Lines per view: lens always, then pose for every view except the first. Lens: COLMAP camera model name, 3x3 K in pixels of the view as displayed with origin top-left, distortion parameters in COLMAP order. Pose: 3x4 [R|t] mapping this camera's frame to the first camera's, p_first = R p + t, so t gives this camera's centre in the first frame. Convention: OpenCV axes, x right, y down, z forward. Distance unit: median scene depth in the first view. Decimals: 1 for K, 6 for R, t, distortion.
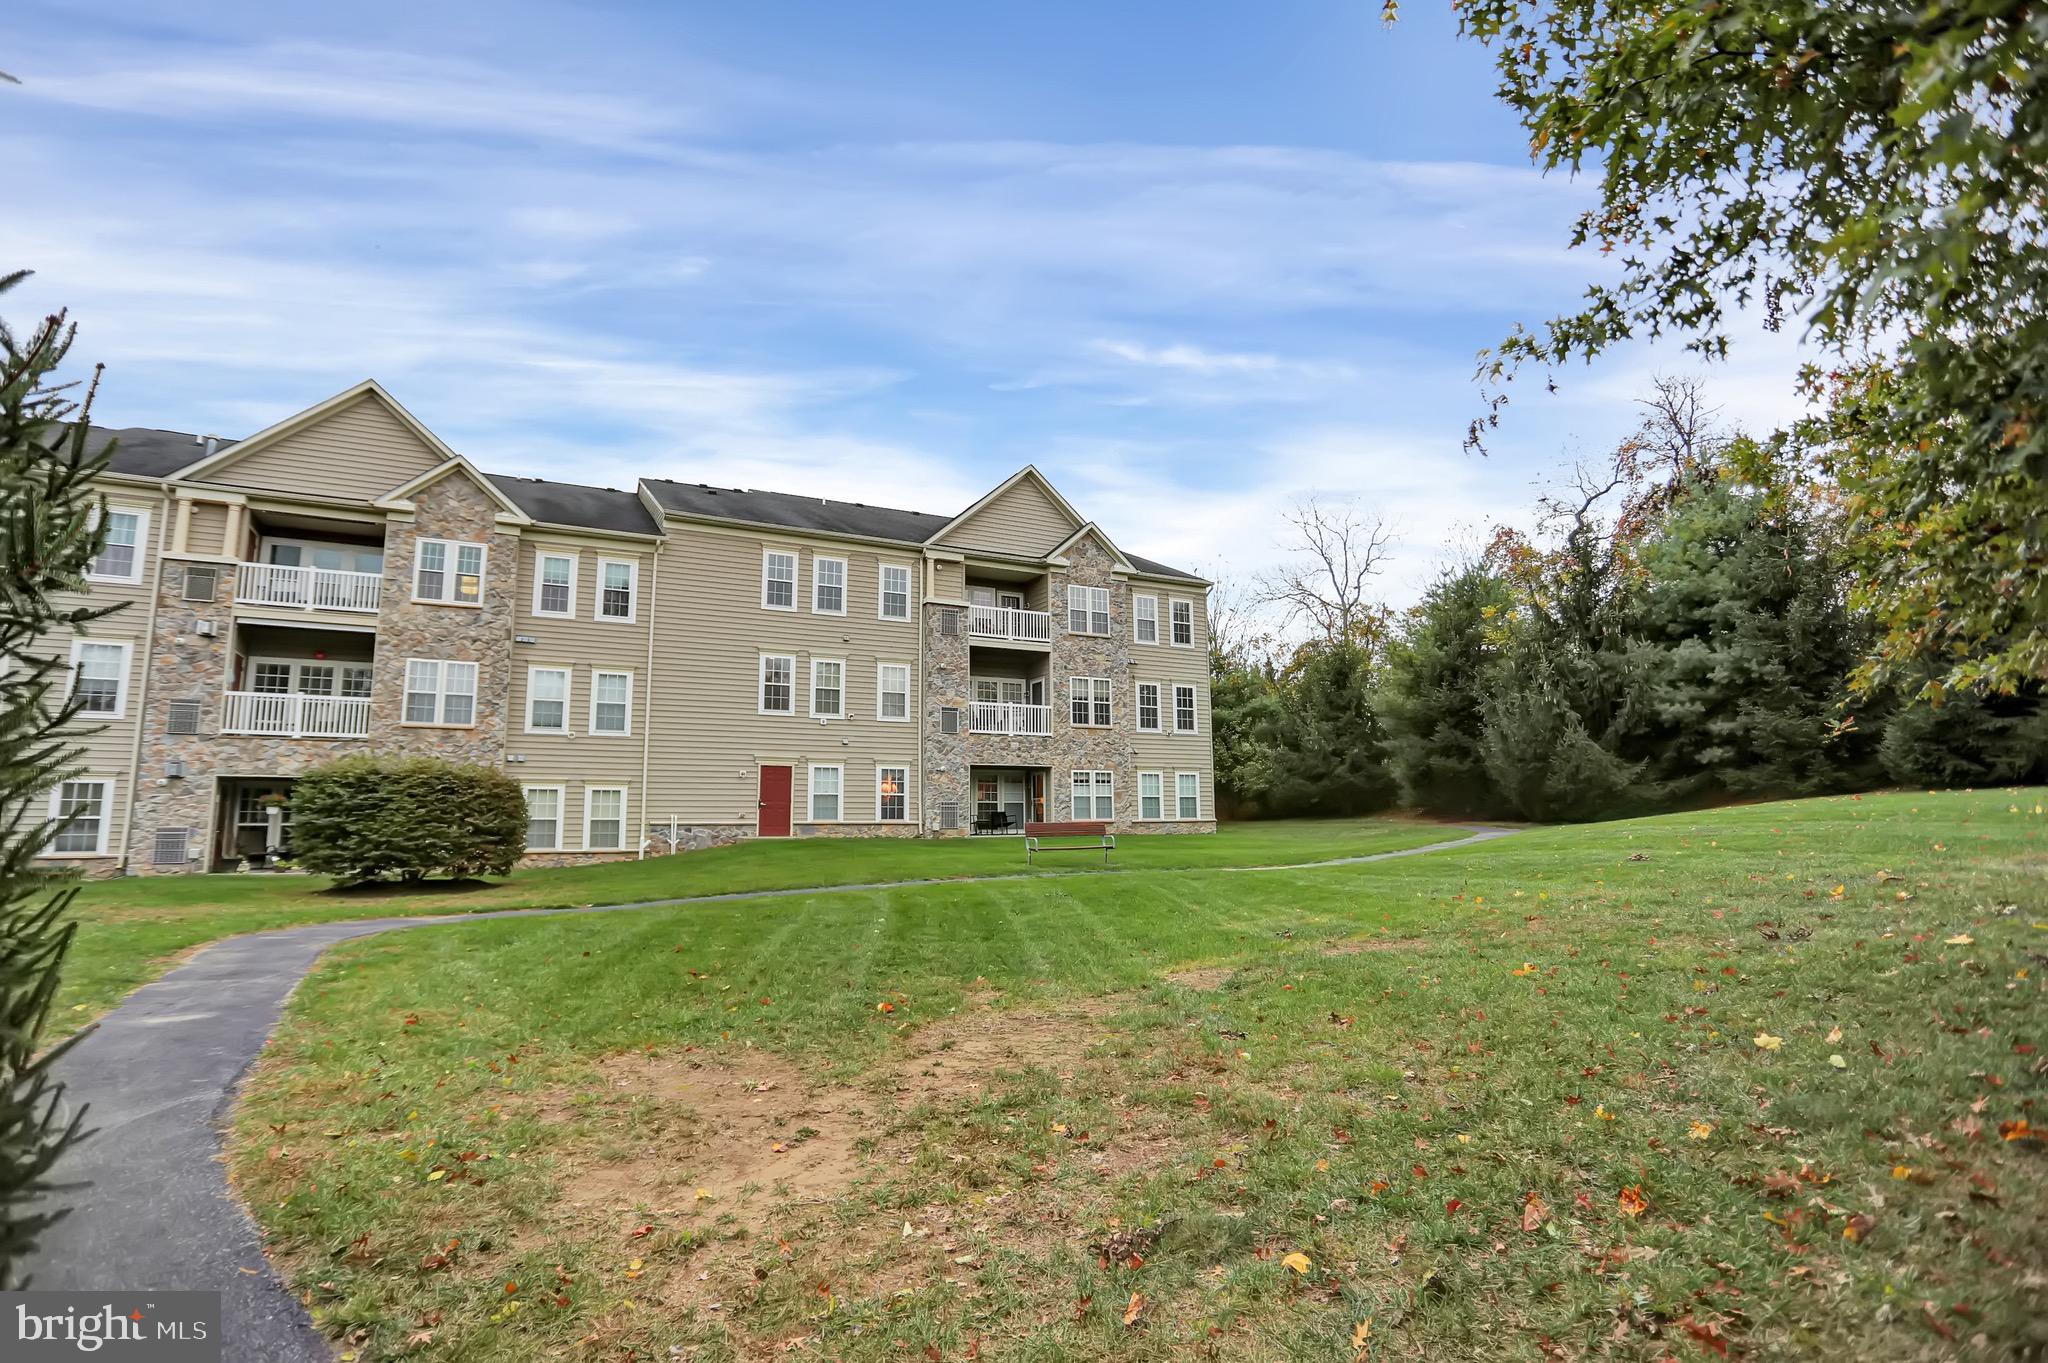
lens RADIAL K [[979.2, 0, 1024.0], [0, 979.2, 681.5], [0, 0, 1]] dist [-0.083063, 0.034220]
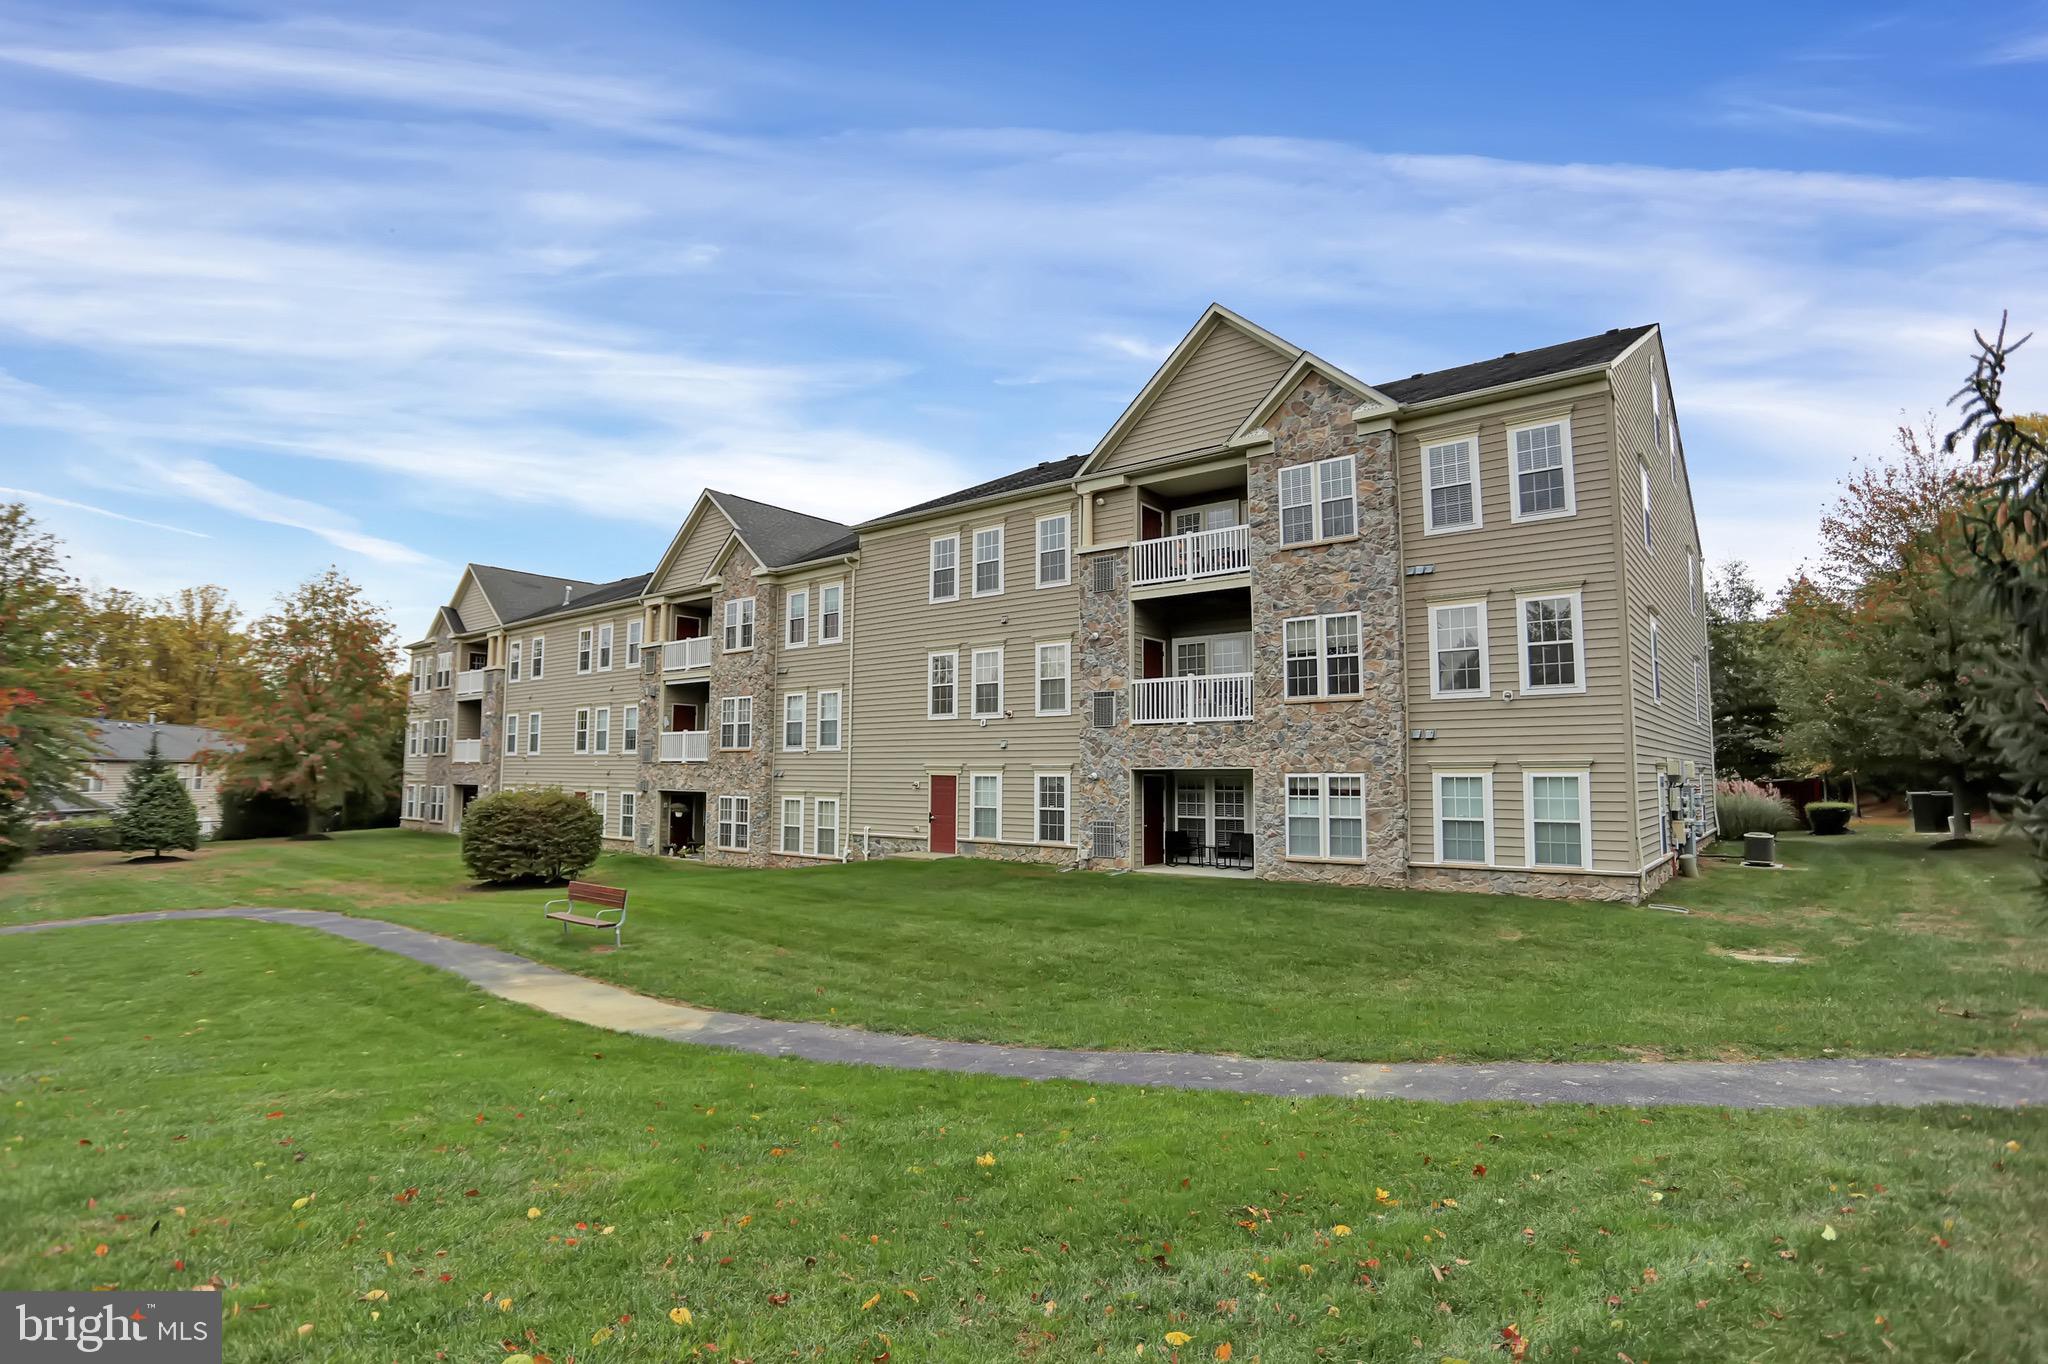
lens RADIAL K [[995.7, 0, 1038.3], [0, 995.7, 678.2], [0, 0, 1]] dist [-0.082930, 0.037119]
pose [[0.418298, -0.076712, -0.905065, 0.587108], [0.127587, 0.991510, -0.025071, 0.029418], [0.899304, -0.104987, 0.424534, 0.652610]]
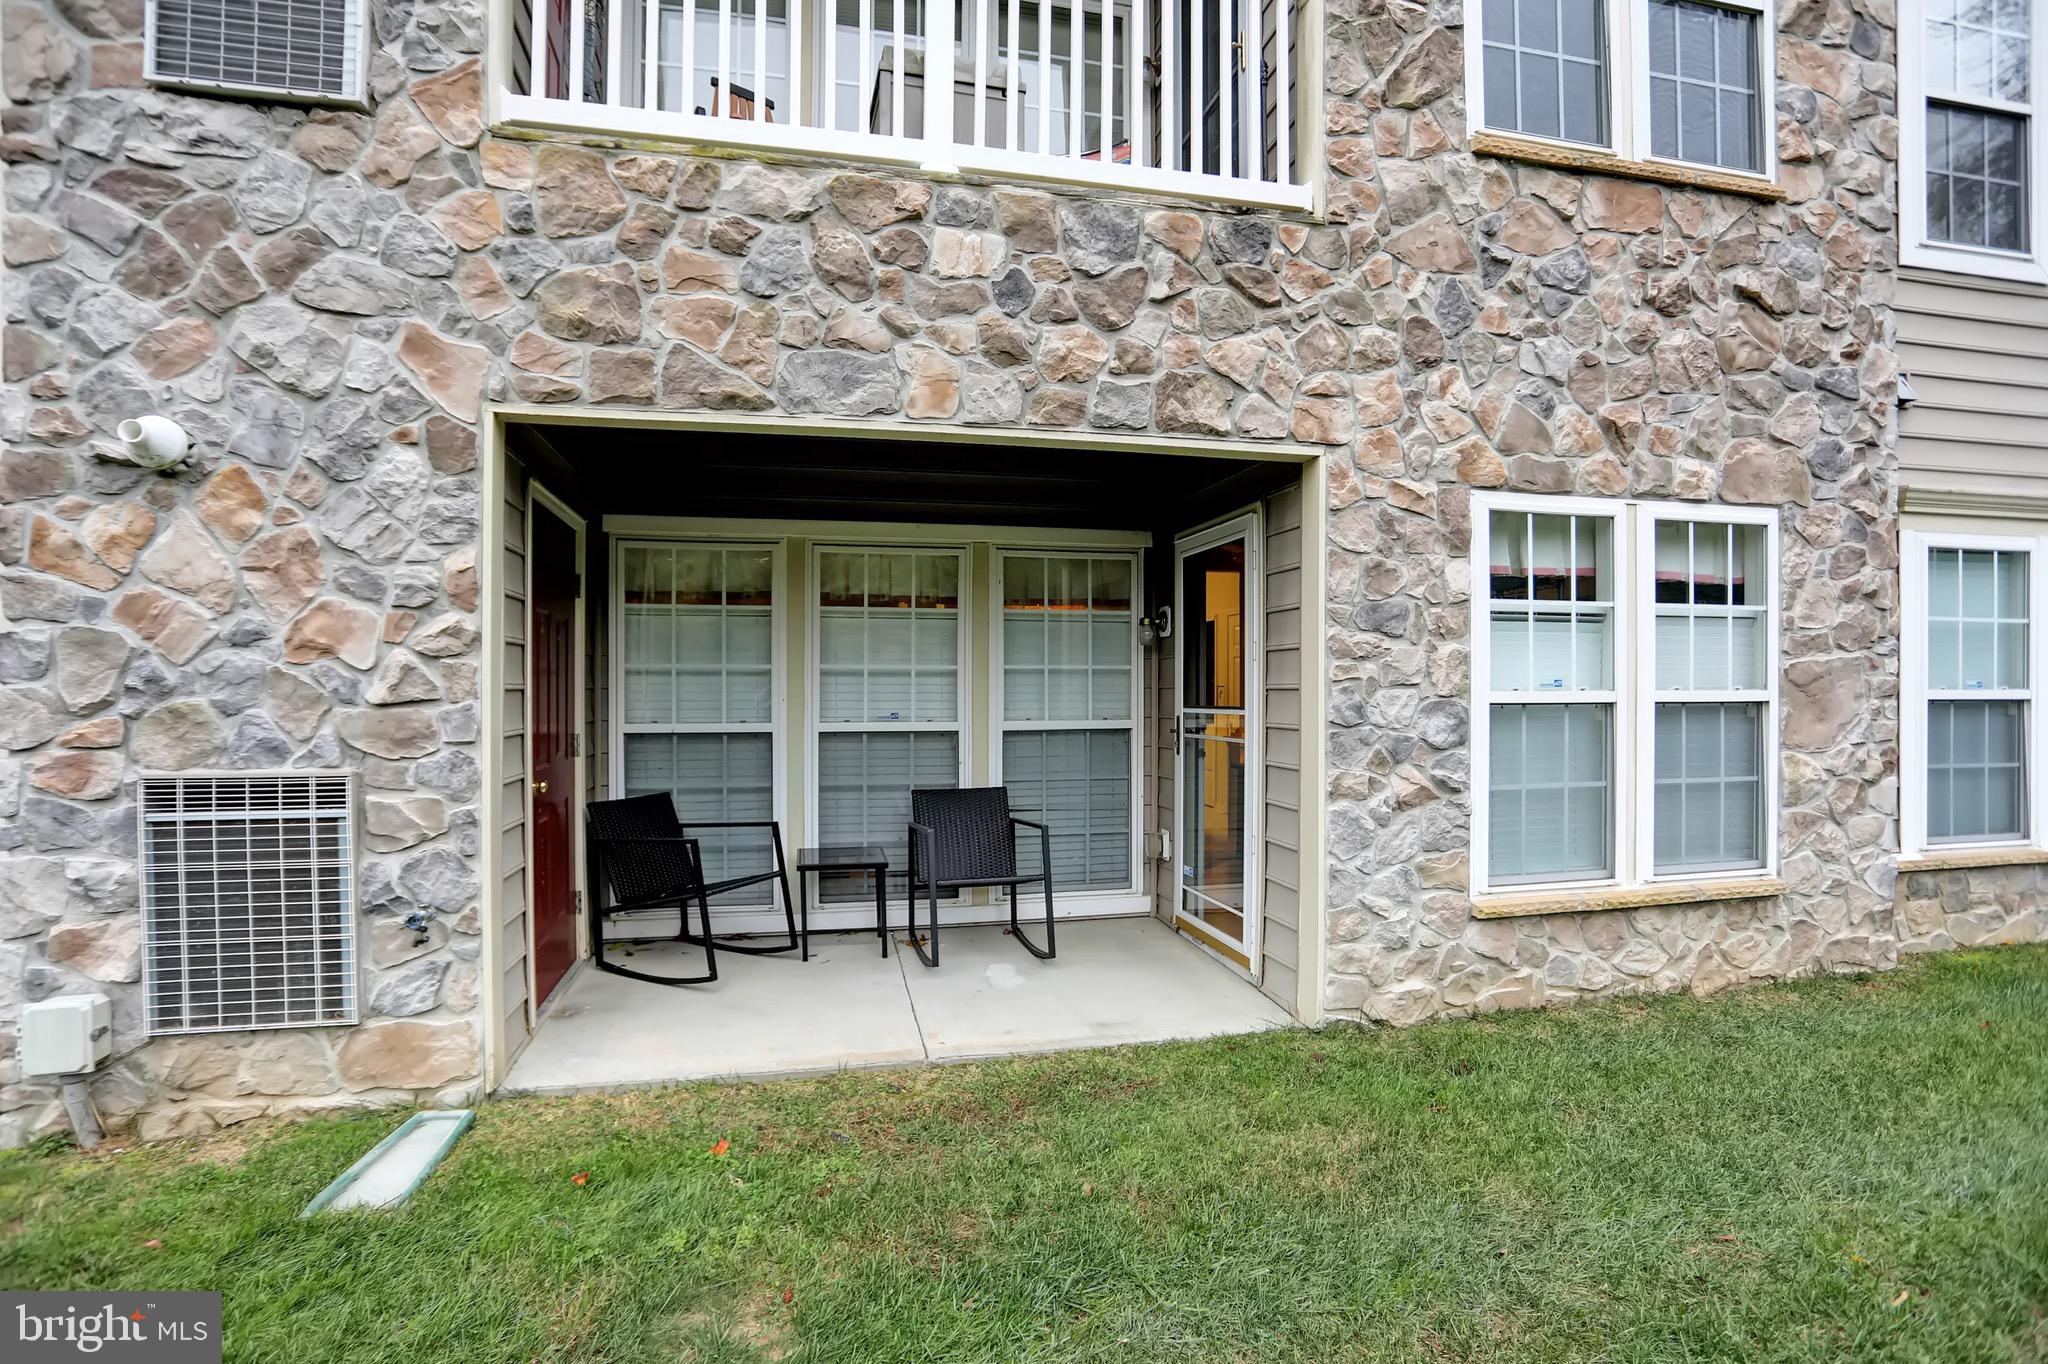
lens RADIAL K [[986.2, 0, 1016.8], [0, 986.2, 683.6], [0, 0, 1]] dist [-0.078241, 0.035687]
pose [[0.966390, 0.010735, -0.256858, 0.026130], [0.028210, 0.988666, 0.147458, 0.101907], [0.255530, -0.149748, 0.955134, 0.930114]]
